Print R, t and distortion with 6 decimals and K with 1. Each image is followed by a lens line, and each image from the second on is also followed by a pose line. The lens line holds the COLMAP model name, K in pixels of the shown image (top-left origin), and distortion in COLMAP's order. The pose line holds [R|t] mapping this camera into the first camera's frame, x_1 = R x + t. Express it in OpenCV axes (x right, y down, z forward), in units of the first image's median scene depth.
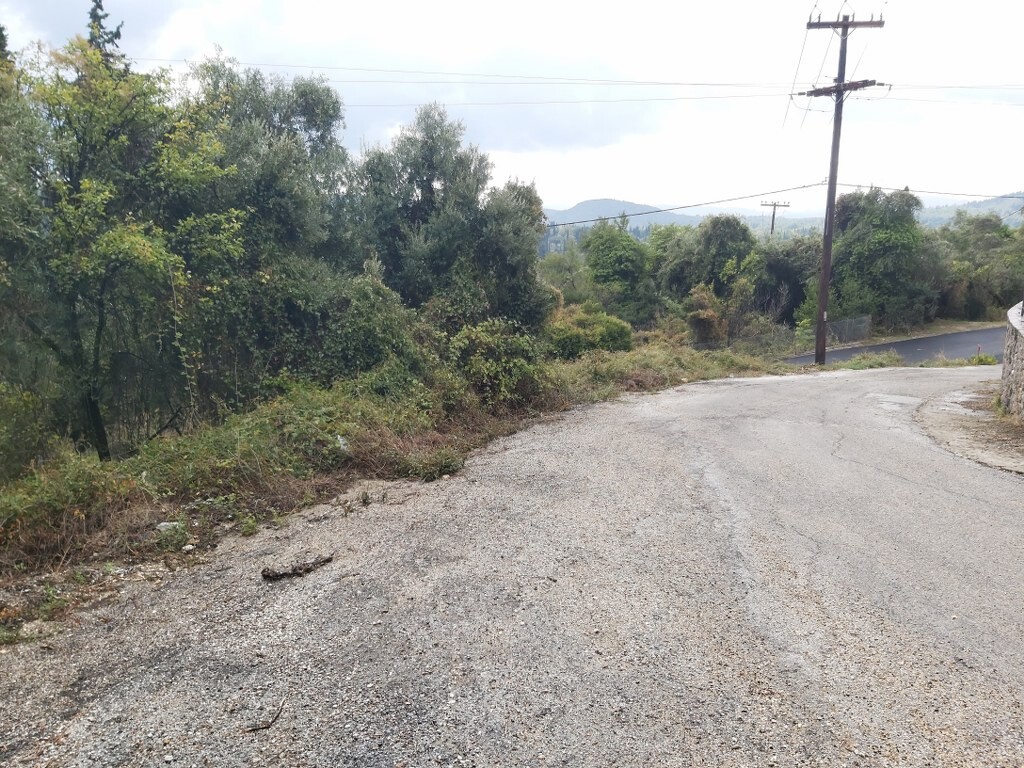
lens RADIAL K [[798.0, 0, 517.3], [0, 798.0, 380.6], [0, 0, 1]] dist [0.052990, -0.103833]
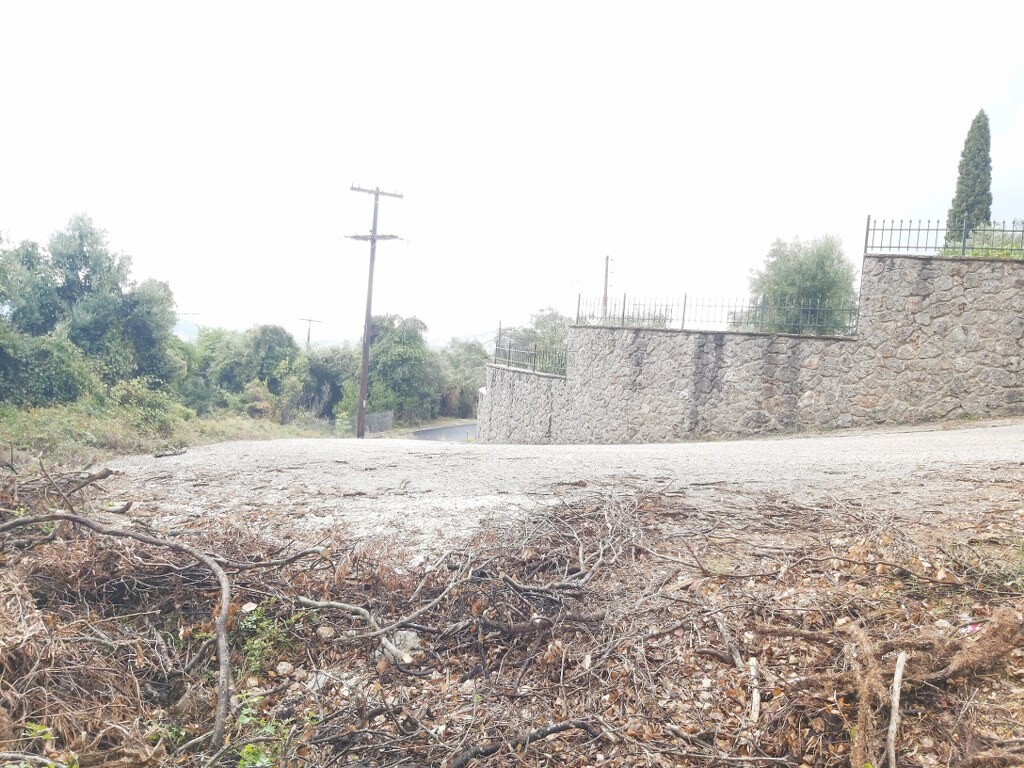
lens RADIAL K [[798.0, 0, 513.4], [0, 798.0, 384.2], [0, 0, 1]] dist [0.052990, -0.103833]
pose [[0.839921, 0.046661, 0.540699, -0.081088], [0.027484, 0.991361, -0.128246, 0.042230], [-0.542013, 0.122578, 0.831383, -0.150522]]
